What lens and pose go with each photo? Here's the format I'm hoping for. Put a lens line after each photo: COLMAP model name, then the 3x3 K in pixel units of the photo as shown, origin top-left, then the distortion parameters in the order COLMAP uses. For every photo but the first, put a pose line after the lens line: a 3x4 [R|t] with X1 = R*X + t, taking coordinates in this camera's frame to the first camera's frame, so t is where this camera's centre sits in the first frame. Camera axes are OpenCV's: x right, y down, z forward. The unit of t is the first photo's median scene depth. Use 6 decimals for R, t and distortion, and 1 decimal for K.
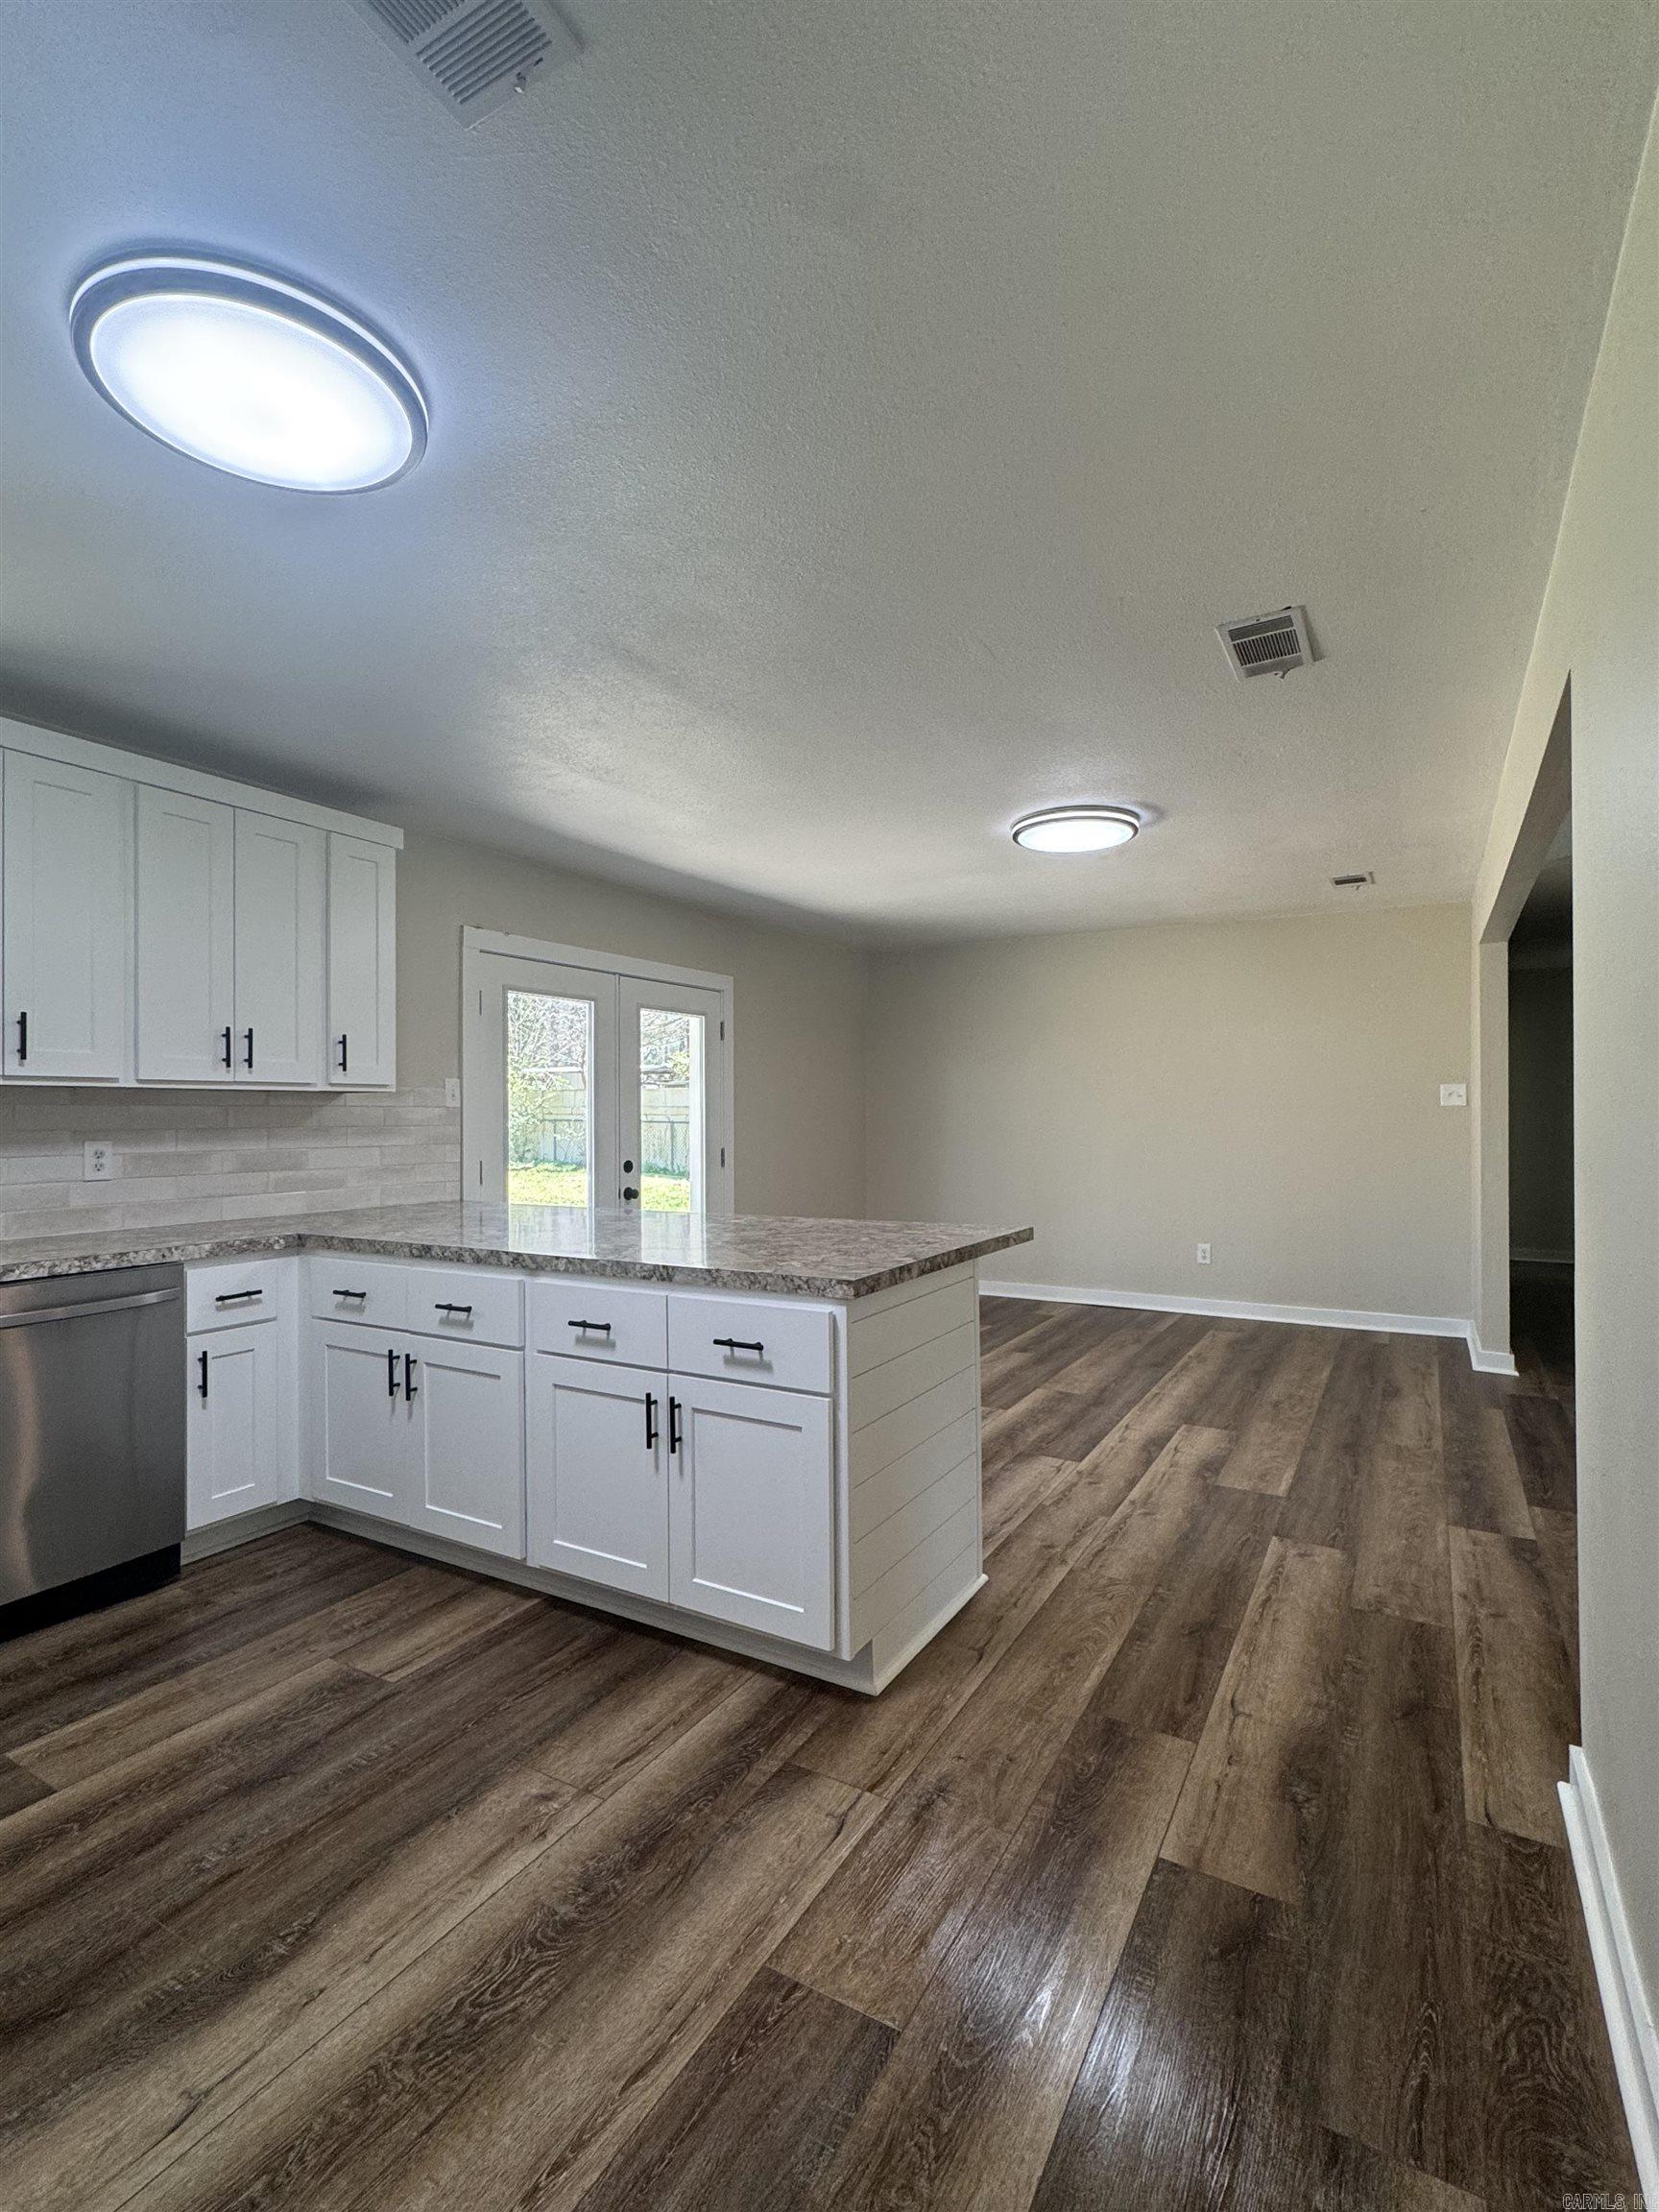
lens RADIAL K [[1030.0, 0, 829.5], [0, 1030.0, 1106.0], [0, 0, 1]] dist [-0.003659, 0.000742]
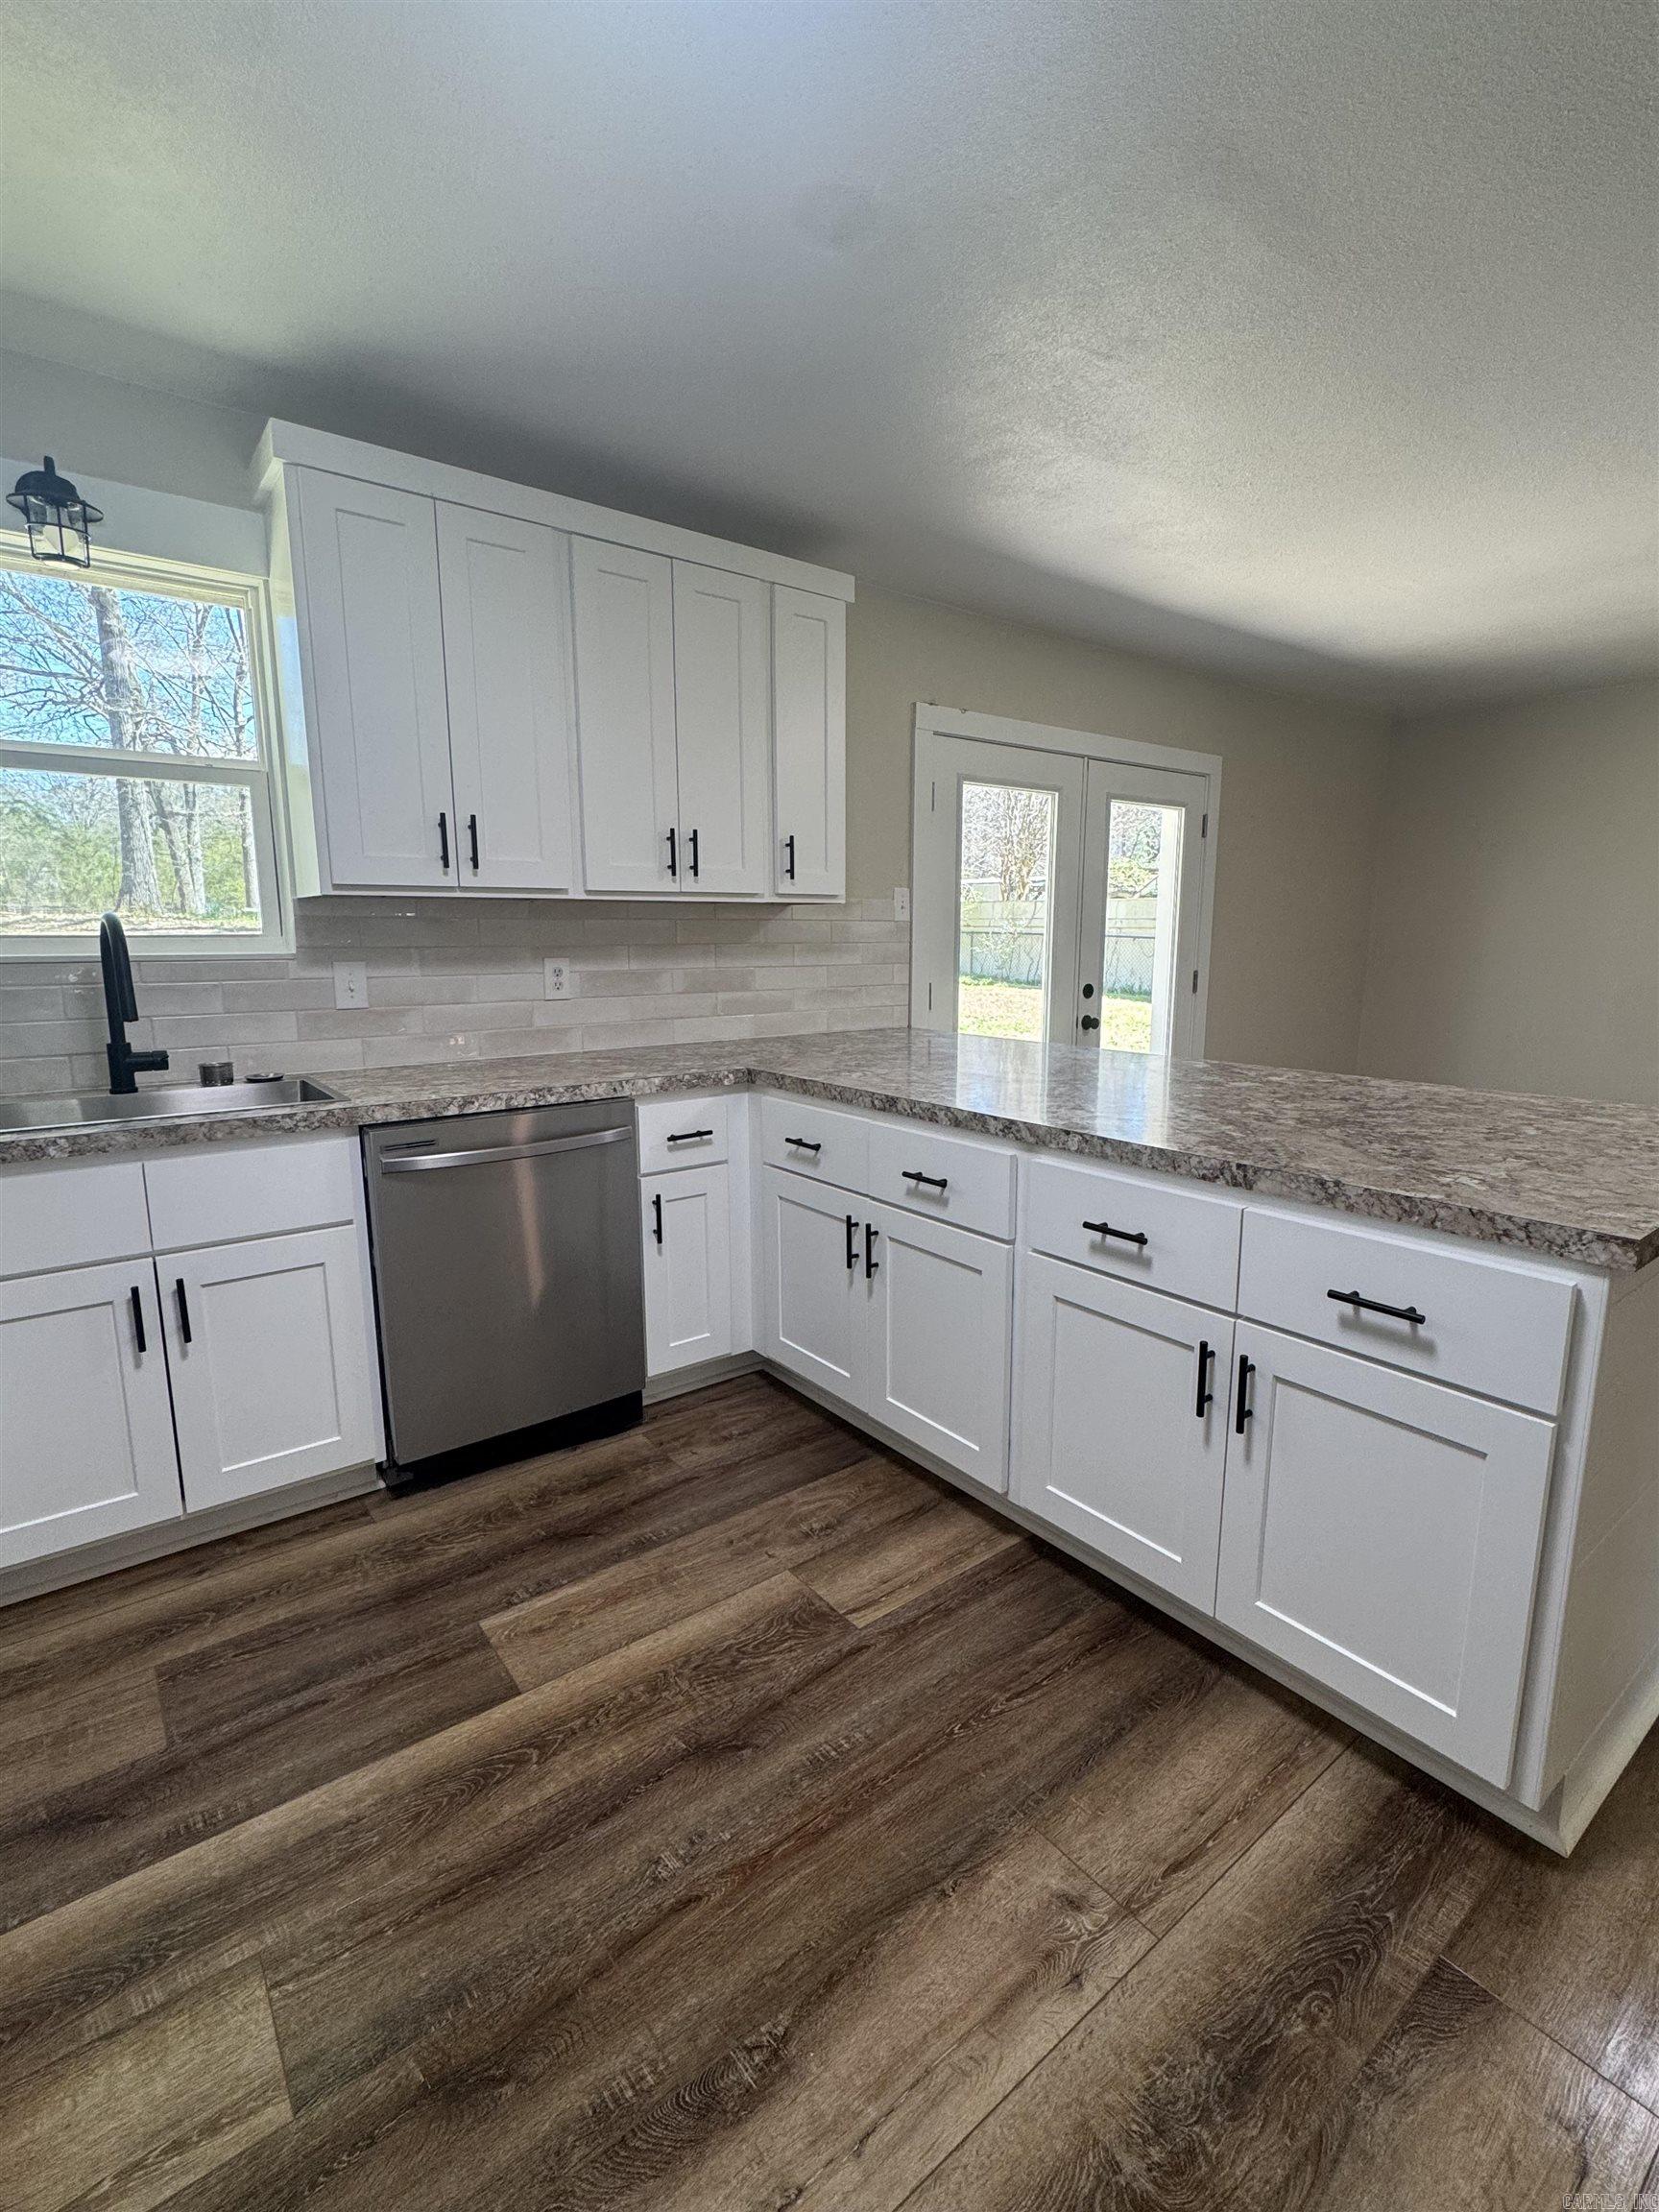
lens RADIAL K [[1006.2, 0, 831.3], [0, 1006.2, 1103.5], [0, 0, 1]] dist [-0.002167, 0.000388]
pose [[0.925332, 0.069275, -0.372775, -0.141715], [-0.000408, 0.983349, 0.181729, -0.002685], [0.379157, -0.168007, 0.909952, 0.266056]]
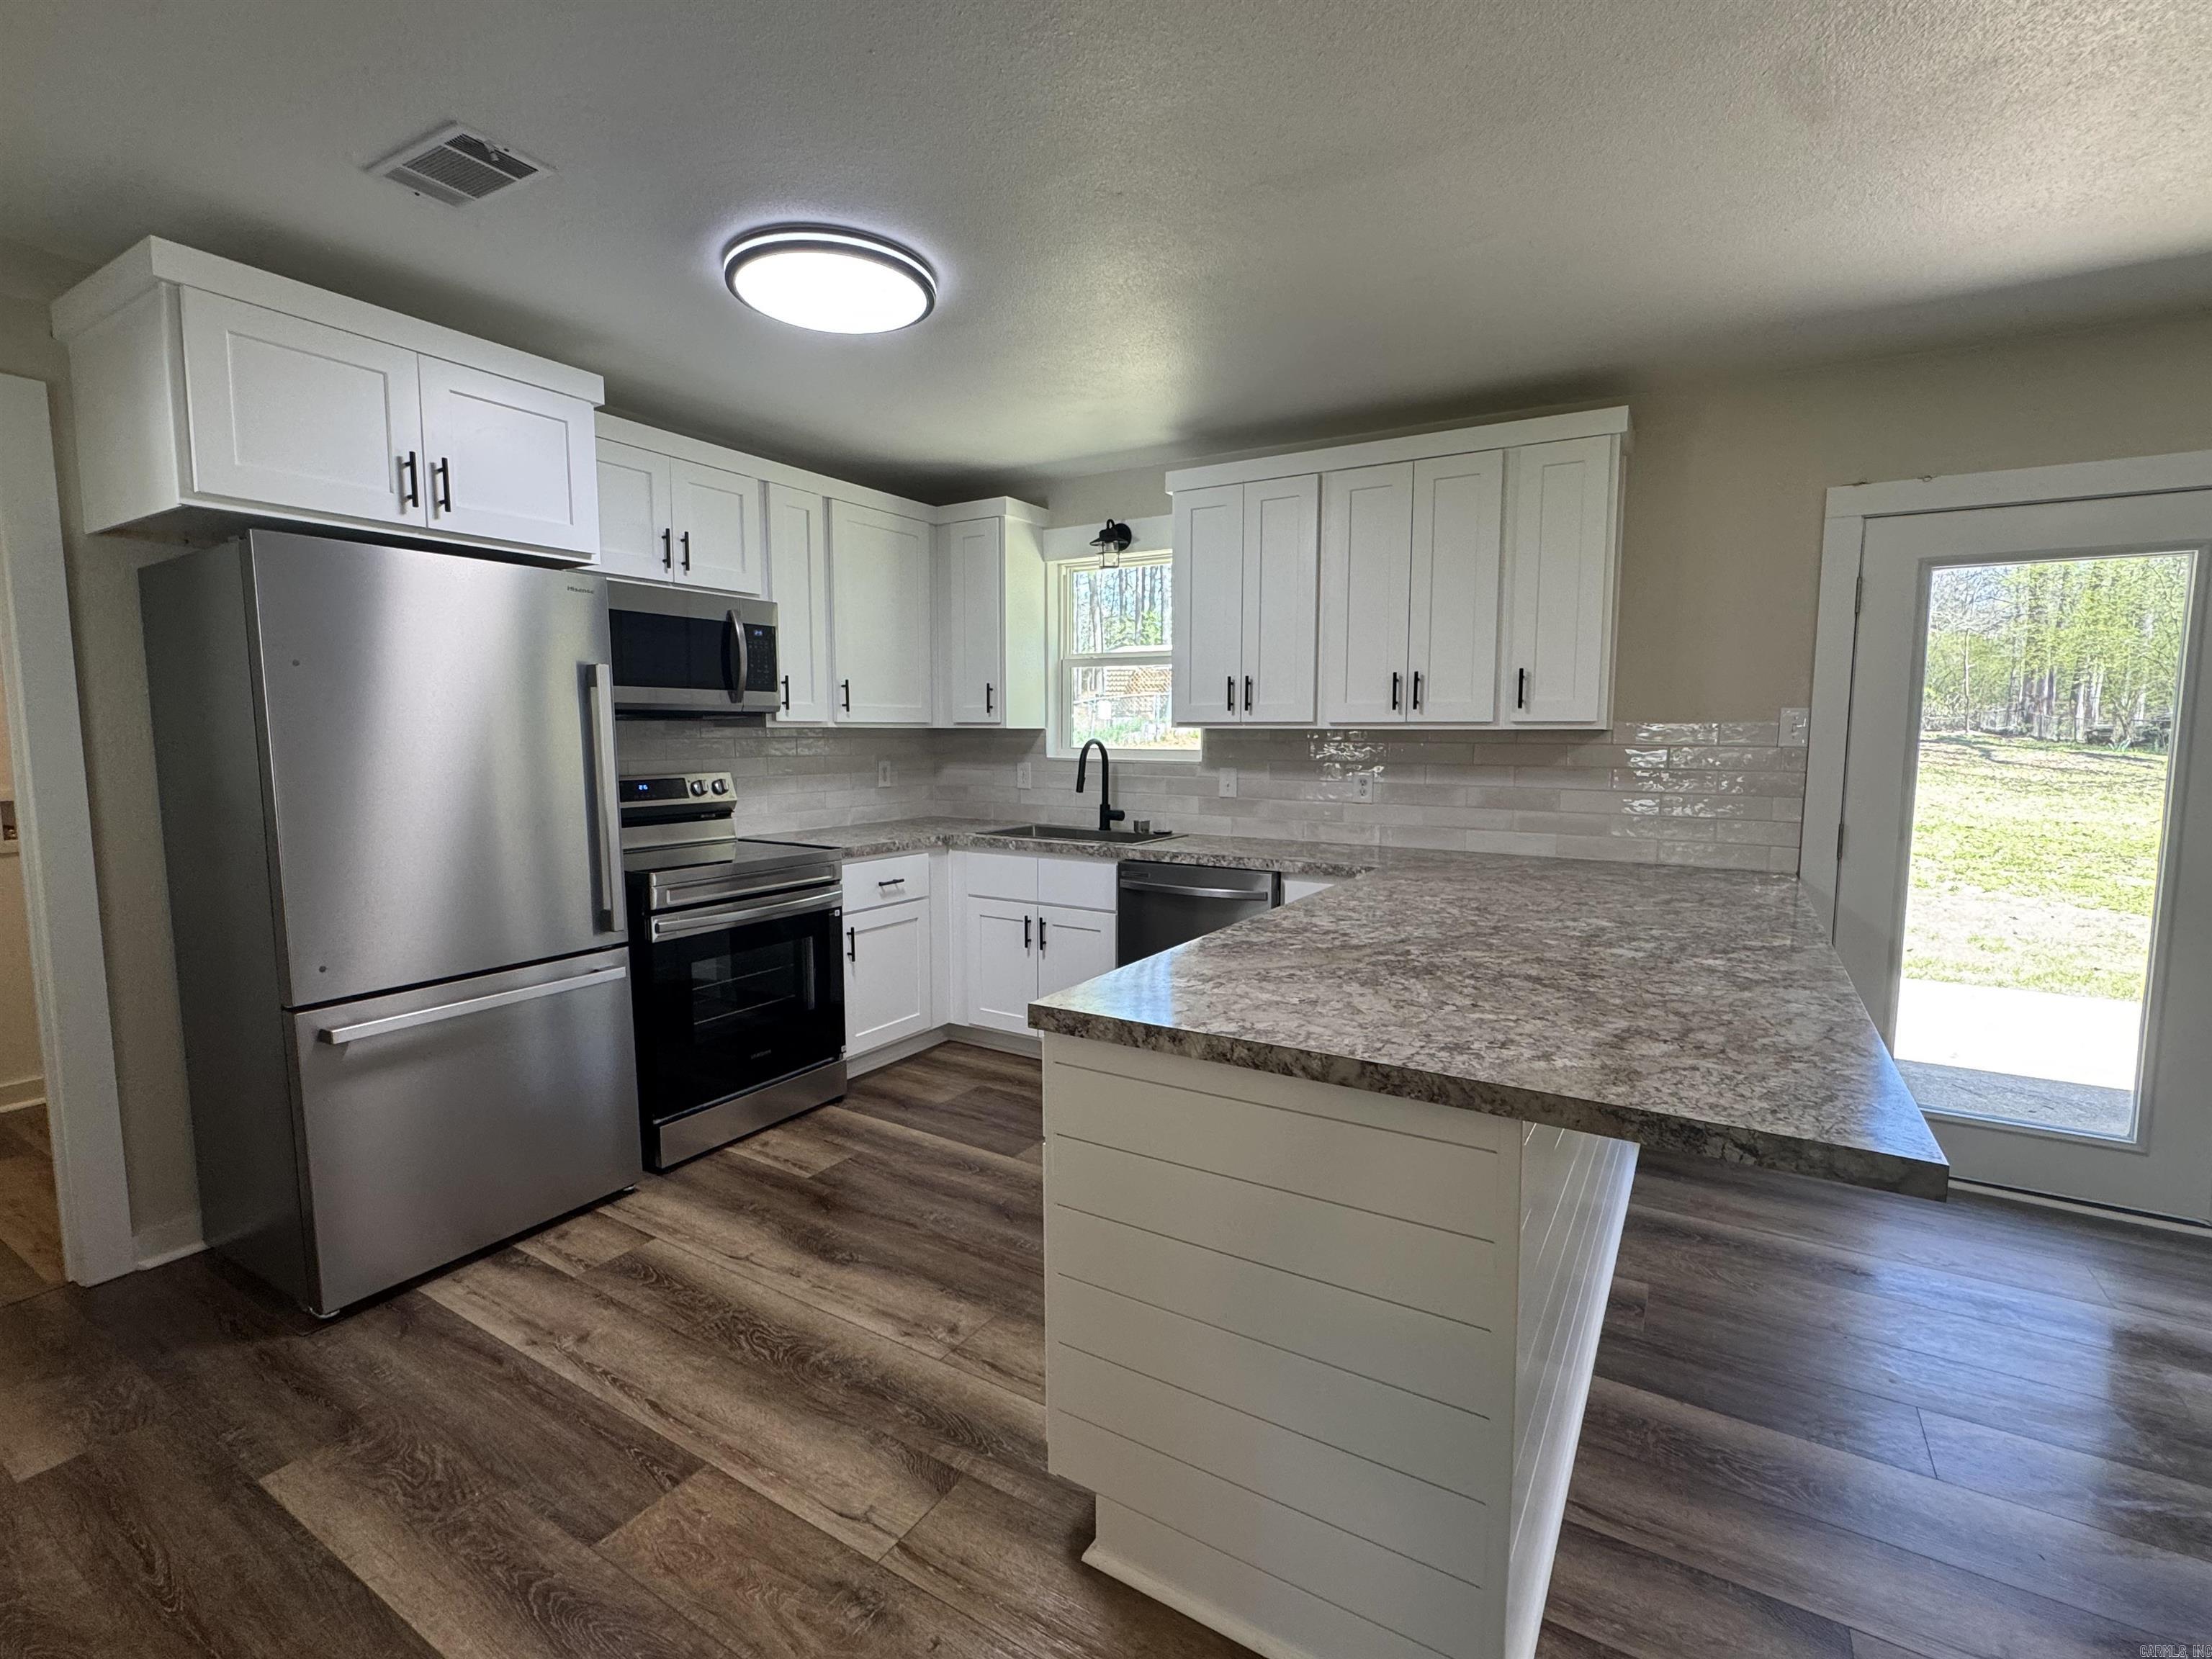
lens RADIAL K [[1006.2, 0, 1101.5], [0, 1006.2, 828.0], [0, 0, 1]] dist [-0.002167, 0.000388]
pose [[-0.028035, 0.102869, -0.994300, 0.572957], [0.005157, 0.994692, 0.102765, -0.027127], [0.999594, -0.002246, -0.028417, 0.823931]]
